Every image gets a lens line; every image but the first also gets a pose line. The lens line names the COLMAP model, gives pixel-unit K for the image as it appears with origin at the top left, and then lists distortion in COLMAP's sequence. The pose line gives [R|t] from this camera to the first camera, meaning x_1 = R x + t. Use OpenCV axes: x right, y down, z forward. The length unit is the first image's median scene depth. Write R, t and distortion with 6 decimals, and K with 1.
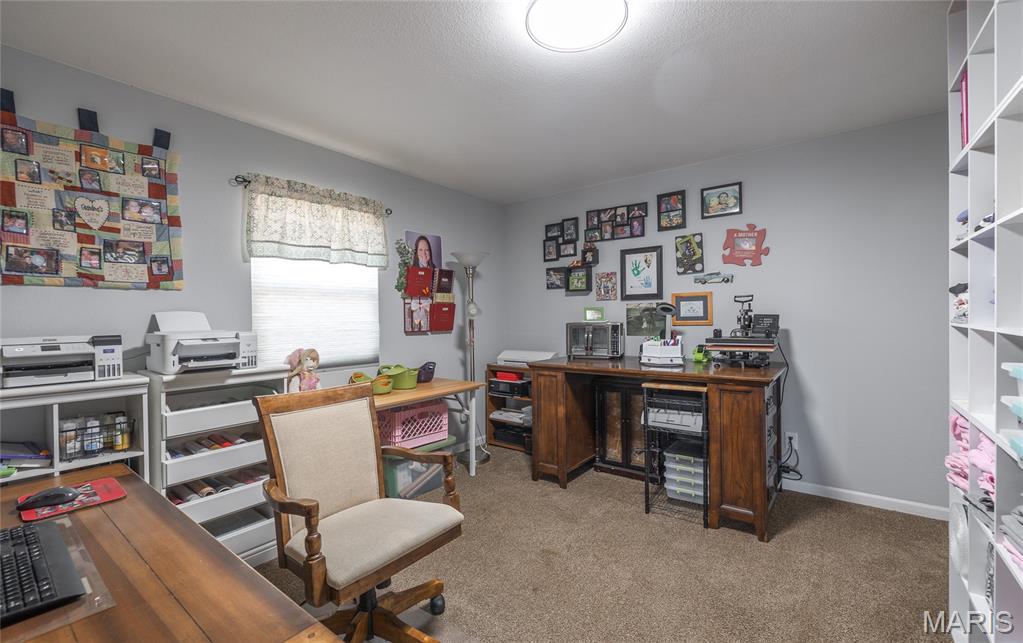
lens RADIAL K [[424.8, 0, 519.1], [0, 424.8, 320.7], [0, 0, 1]] dist [-0.001032, -0.000042]
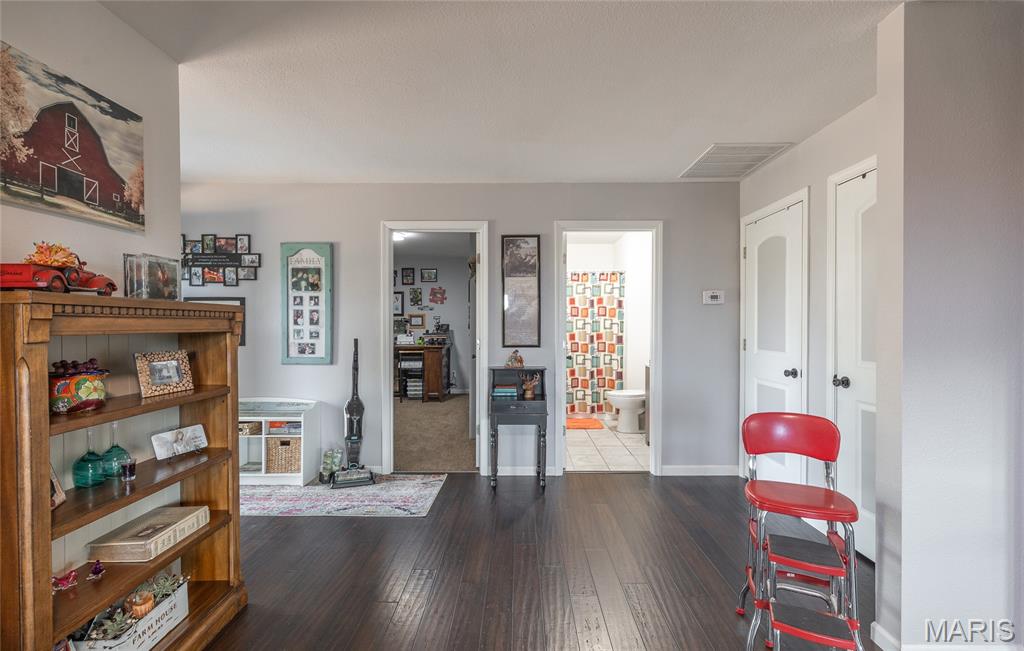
lens RADIAL K [[447.9, 0, 516.1], [0, 447.9, 327.1], [0, 0, 1]] dist [0.000850, 0.000005]
pose [[0.803472, 0.009683, 0.595263, -0.627401], [-0.006940, 0.999952, -0.006898, 0.017970], [-0.595301, 0.001411, 0.803501, -1.314455]]
